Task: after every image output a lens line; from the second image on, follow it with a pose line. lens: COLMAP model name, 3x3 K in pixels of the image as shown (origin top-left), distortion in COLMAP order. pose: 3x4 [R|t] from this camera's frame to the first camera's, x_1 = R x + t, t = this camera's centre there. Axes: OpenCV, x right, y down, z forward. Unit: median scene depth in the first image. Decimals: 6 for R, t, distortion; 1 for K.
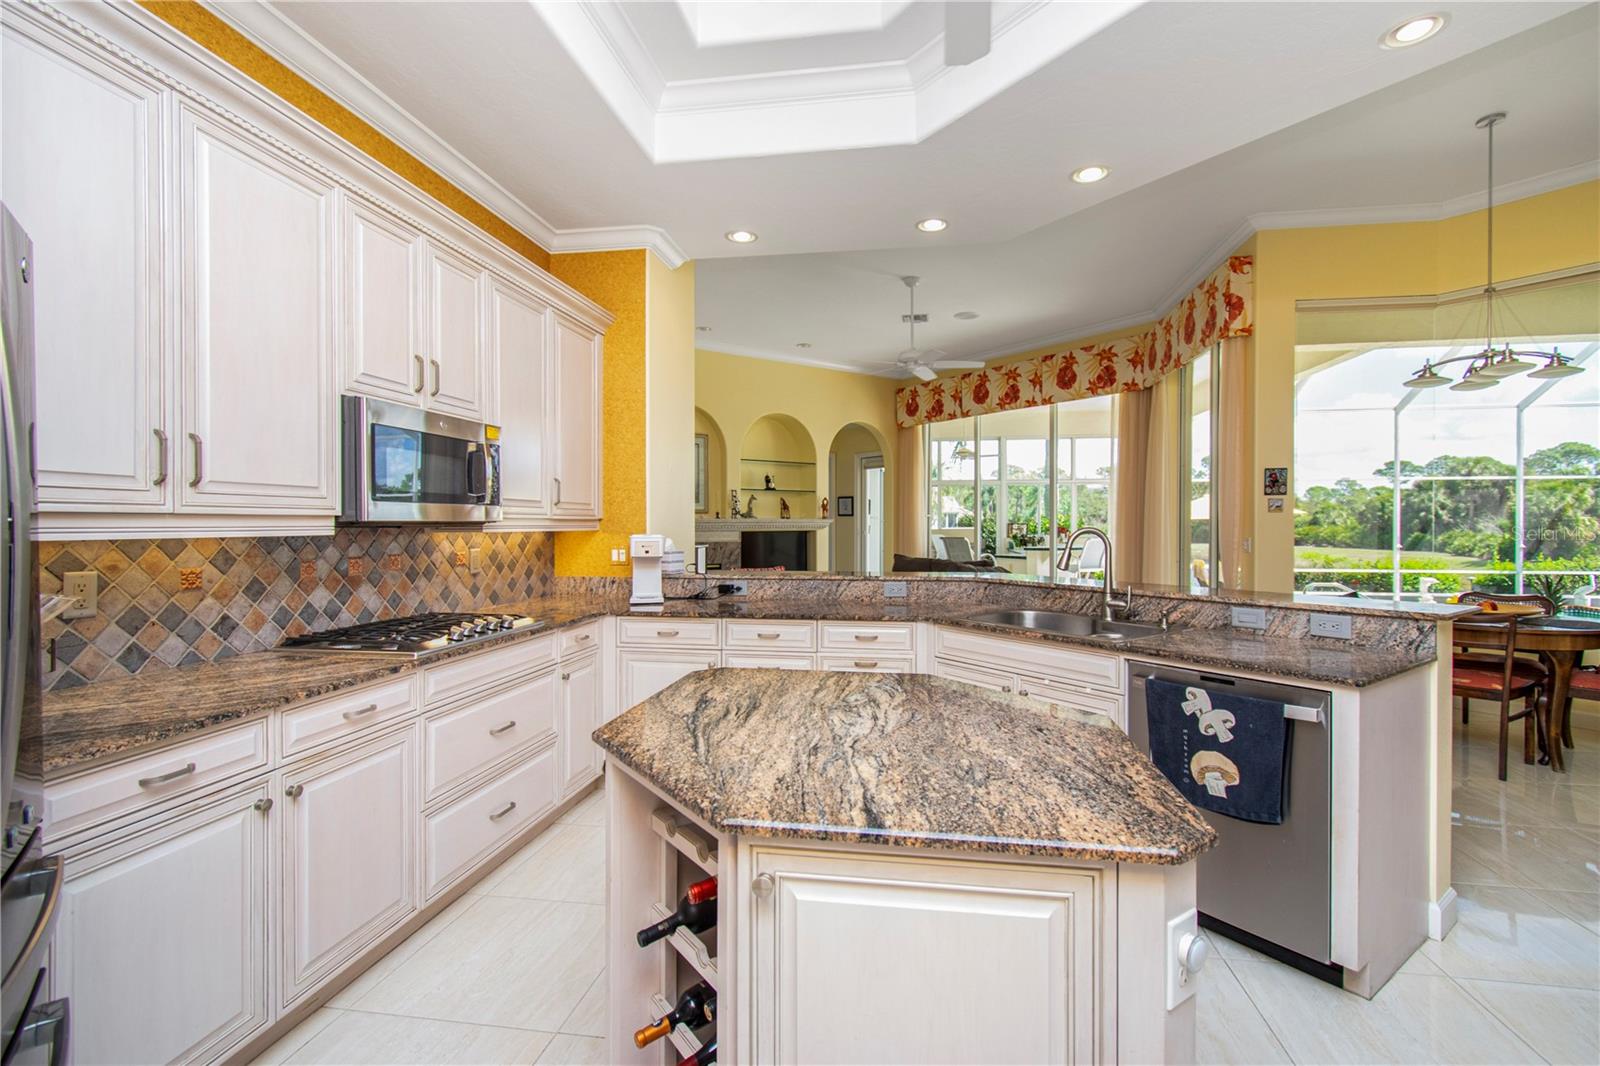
lens RADIAL K [[707.1, 0, 823.9], [0, 707.1, 526.9], [0, 0, 1]] dist [-0.007445, 0.002949]
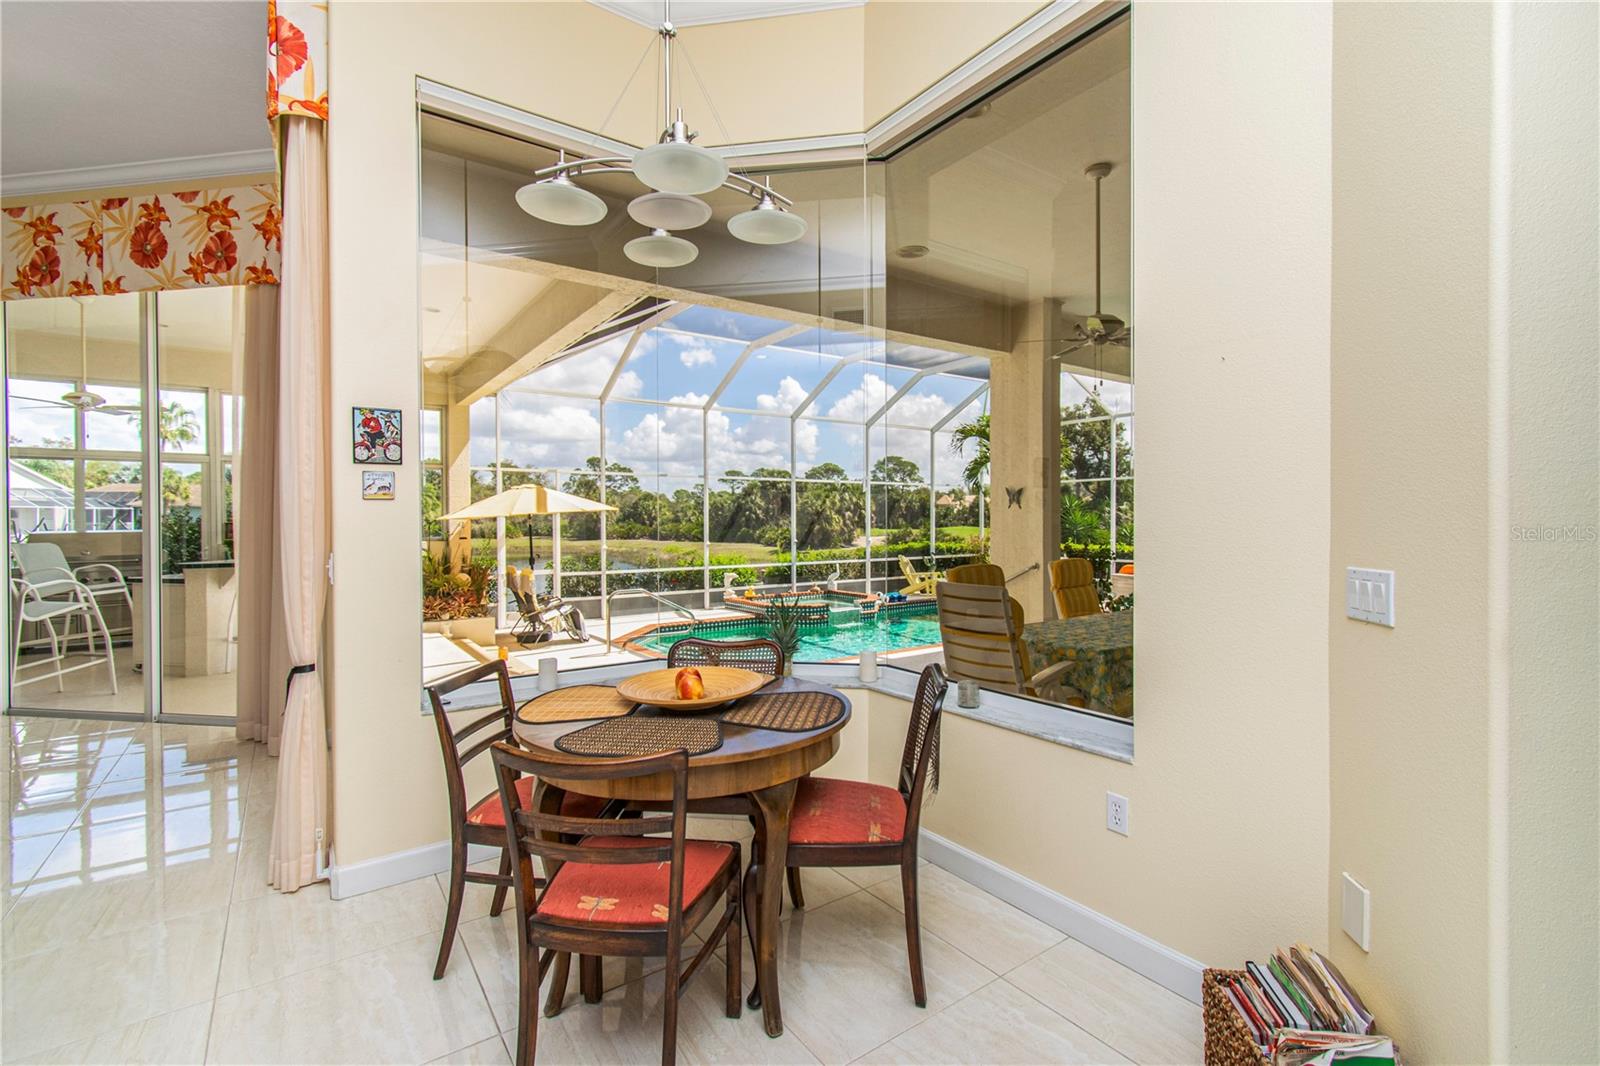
lens RADIAL K [[707.1, 0, 792.9], [0, 707.1, 523.0], [0, 0, 1]] dist [-0.007445, 0.002949]
pose [[0.722802, -0.003470, 0.691047, 0.197343], [0.004865, 0.999988, -0.000067, -0.001315], [-0.691038, 0.003411, 0.722810, 0.174841]]
